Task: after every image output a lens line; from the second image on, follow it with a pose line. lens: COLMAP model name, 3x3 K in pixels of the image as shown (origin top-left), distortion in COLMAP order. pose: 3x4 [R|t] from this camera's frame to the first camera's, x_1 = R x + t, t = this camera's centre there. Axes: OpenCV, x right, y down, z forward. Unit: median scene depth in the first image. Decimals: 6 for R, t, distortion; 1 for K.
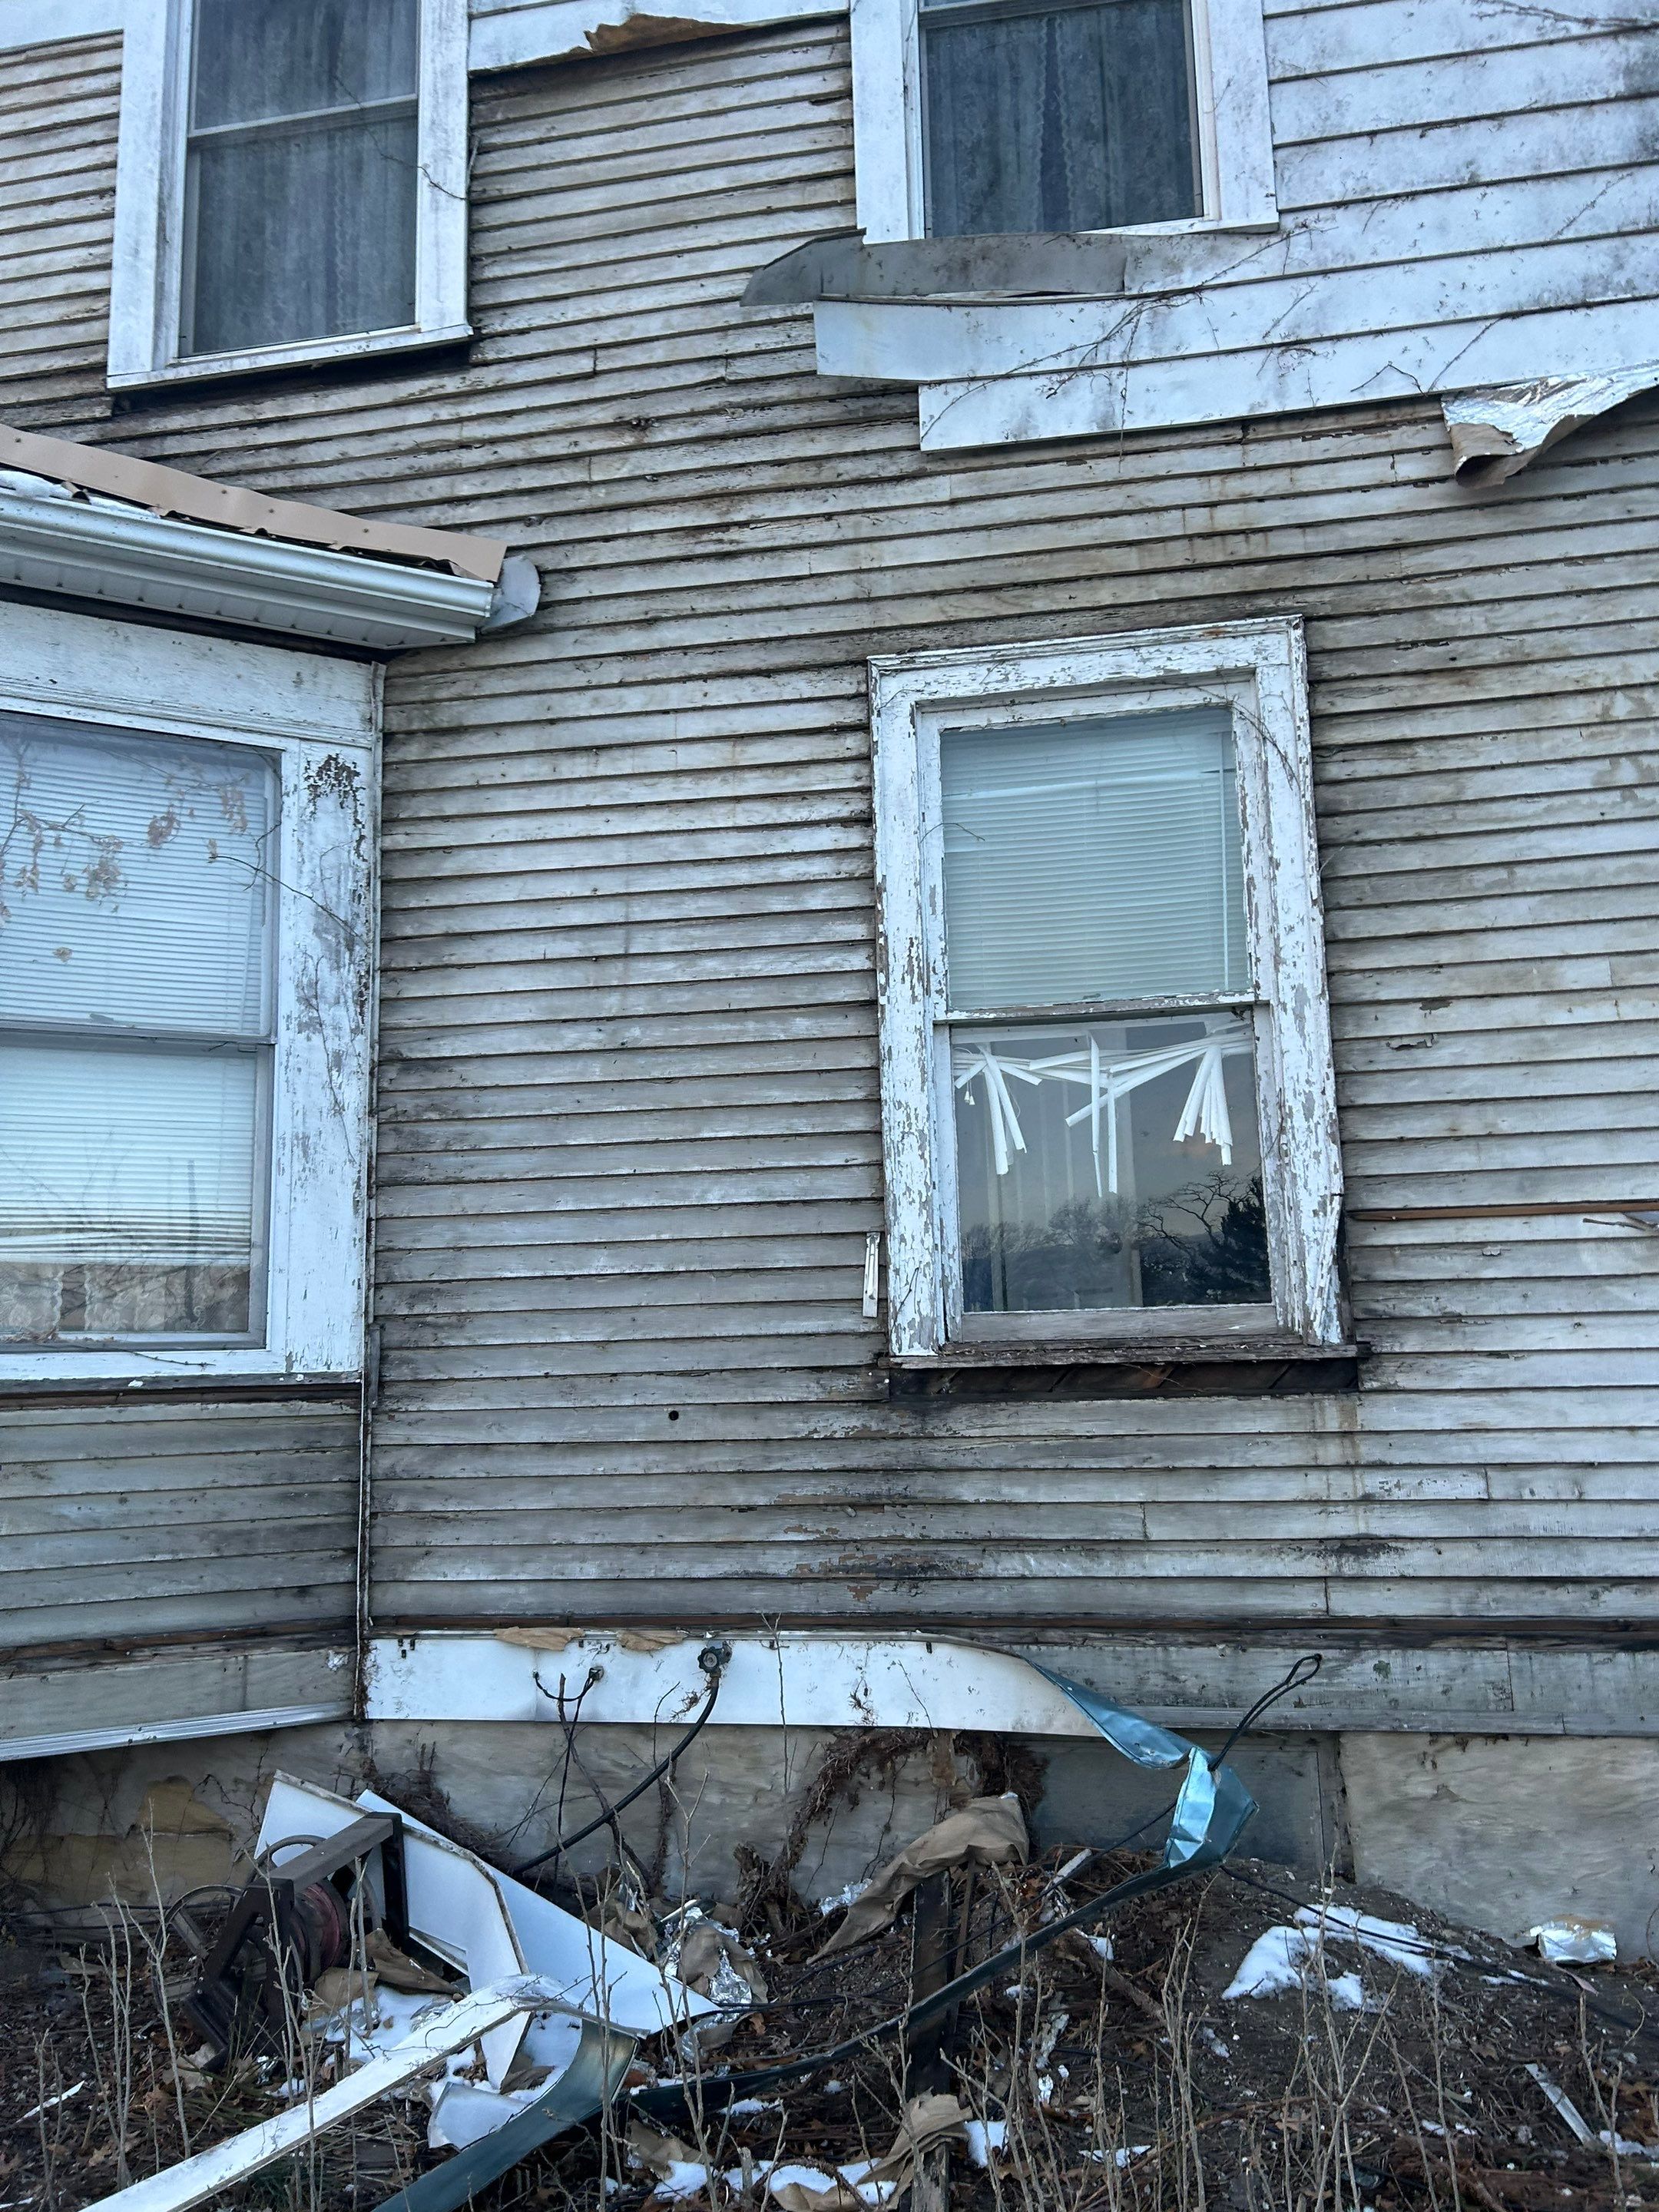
lens RADIAL K [[1643.4, 0, 829.5], [0, 1643.4, 1106.0], [0, 0, 1]] dist [0.008307, -0.050883]
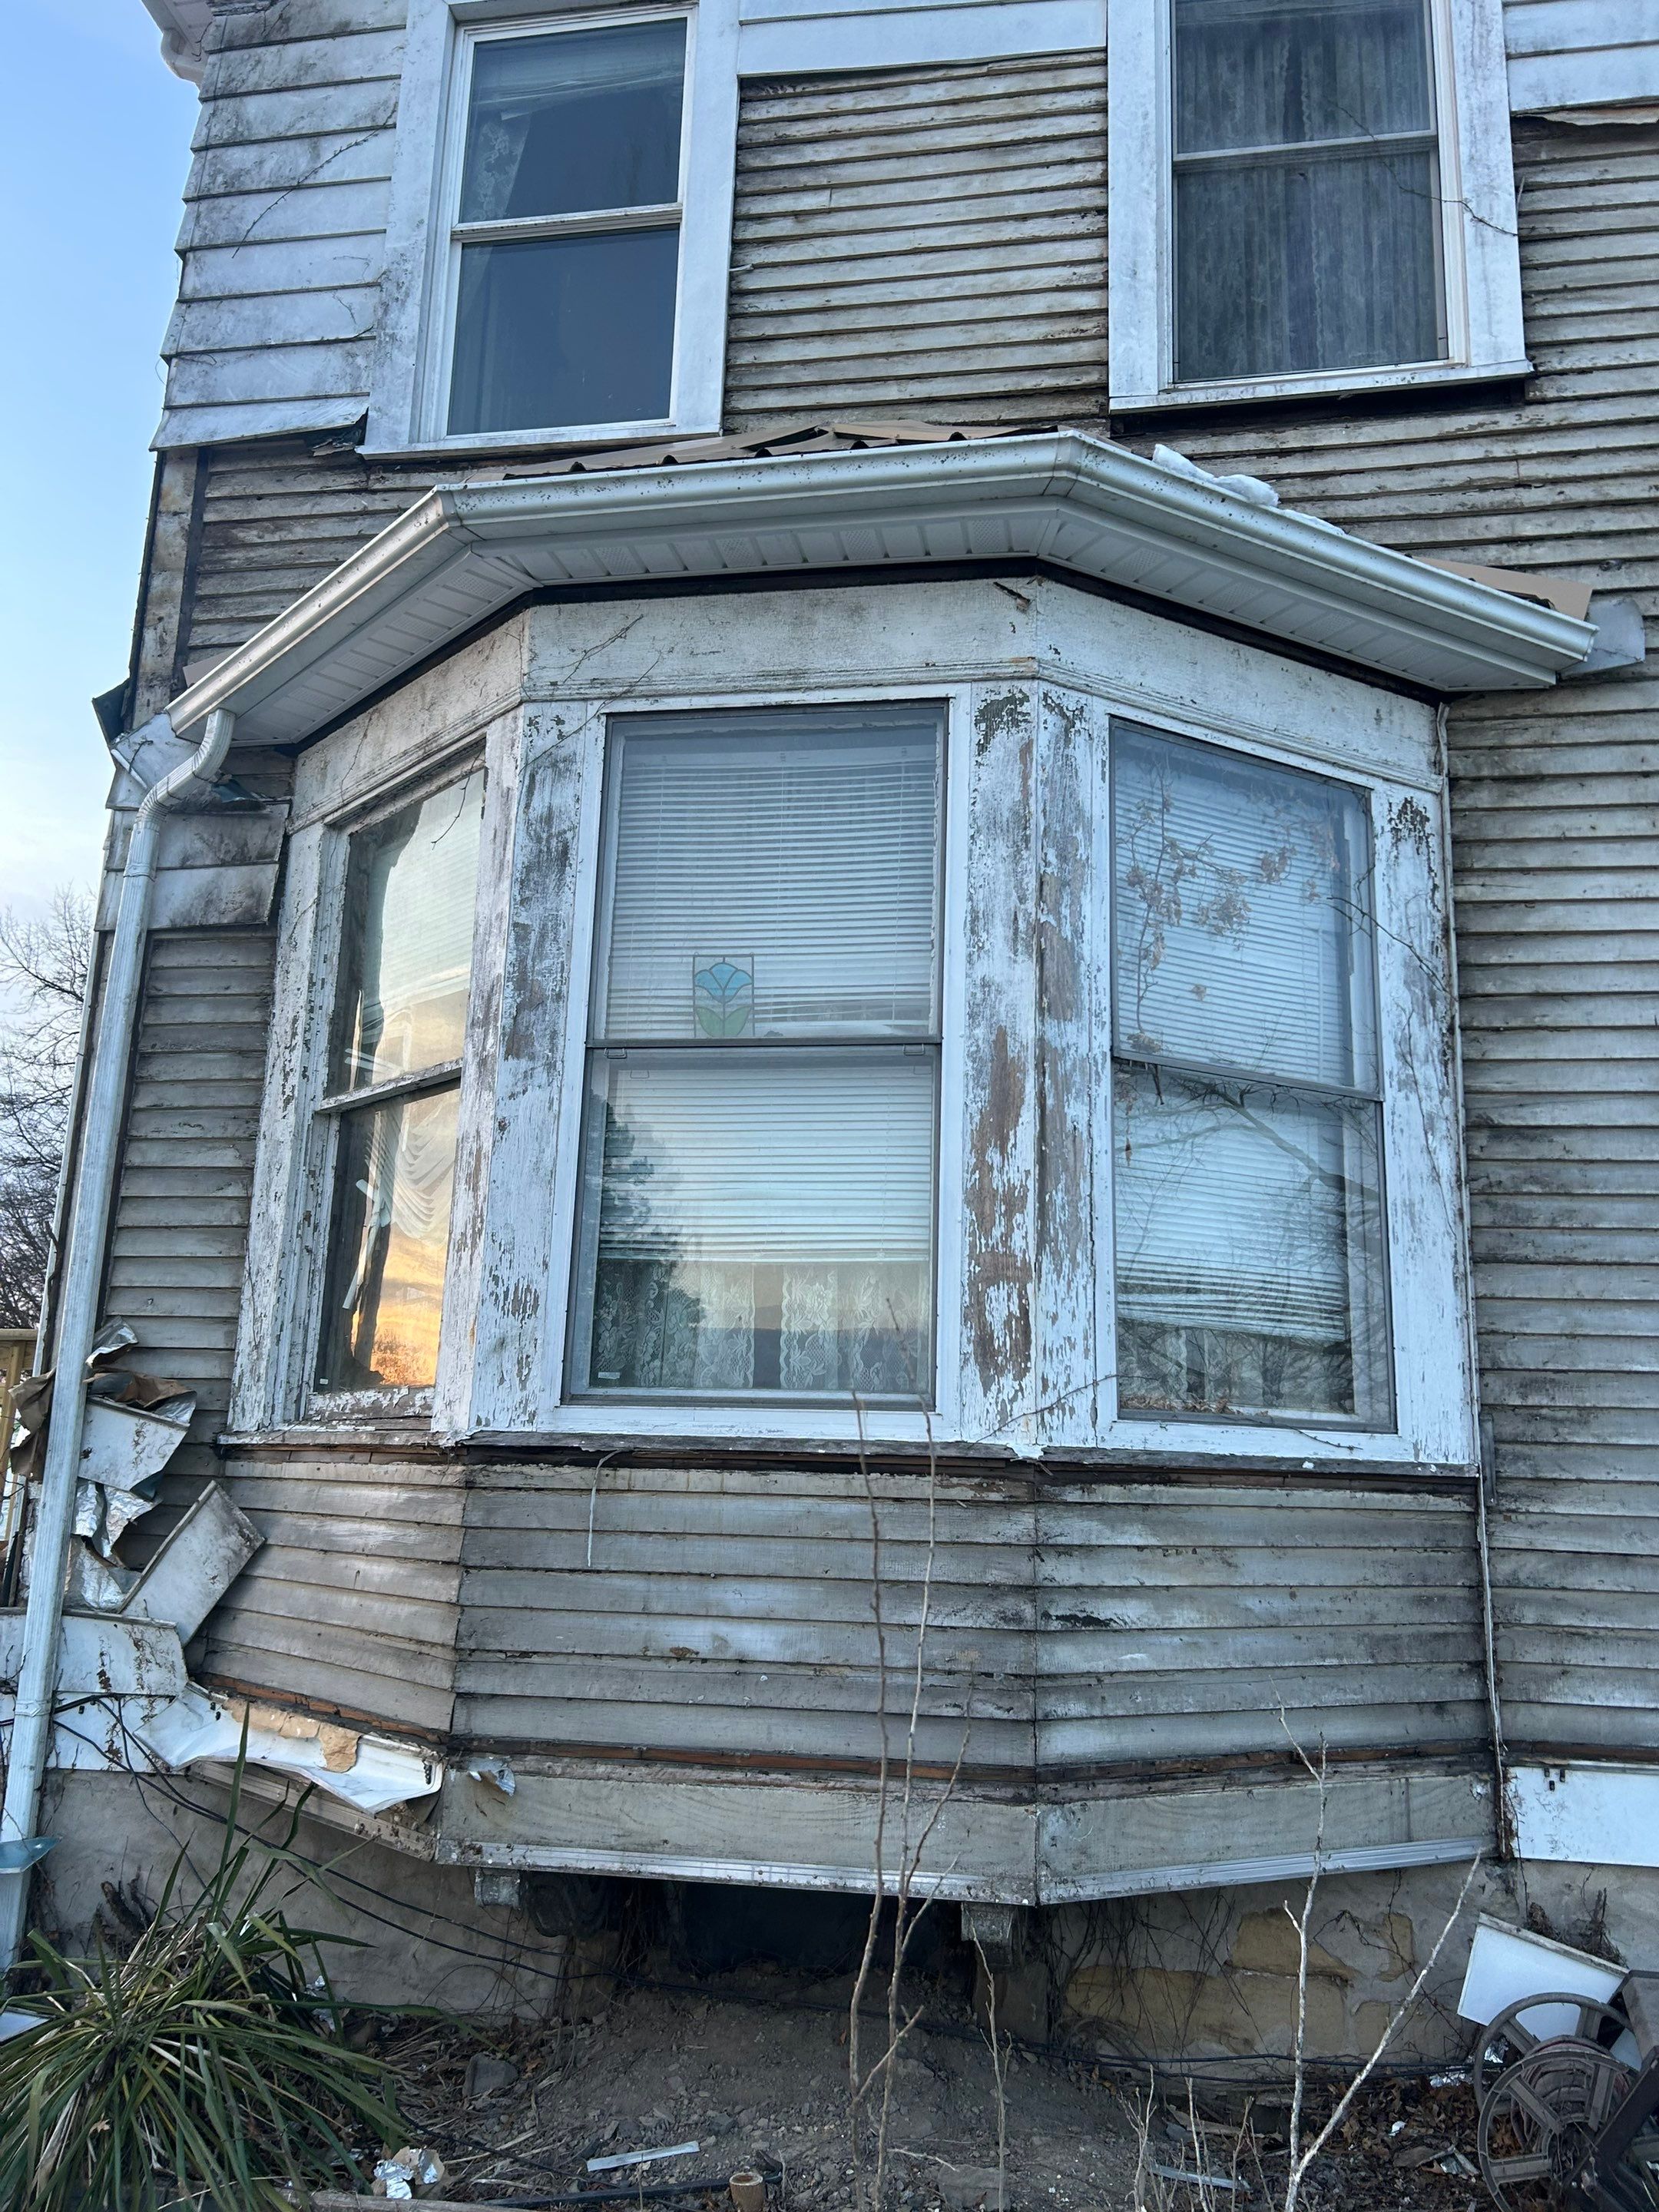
lens RADIAL K [[1601.5, 0, 829.5], [0, 1601.5, 1106.0], [0, 0, 1]] dist [0.029055, -0.072703]
pose [[0.997465, 0.057067, -0.042518, -0.580990], [-0.059256, 0.996881, -0.052132, 0.029074], [0.039411, 0.054519, 0.997735, 0.081710]]
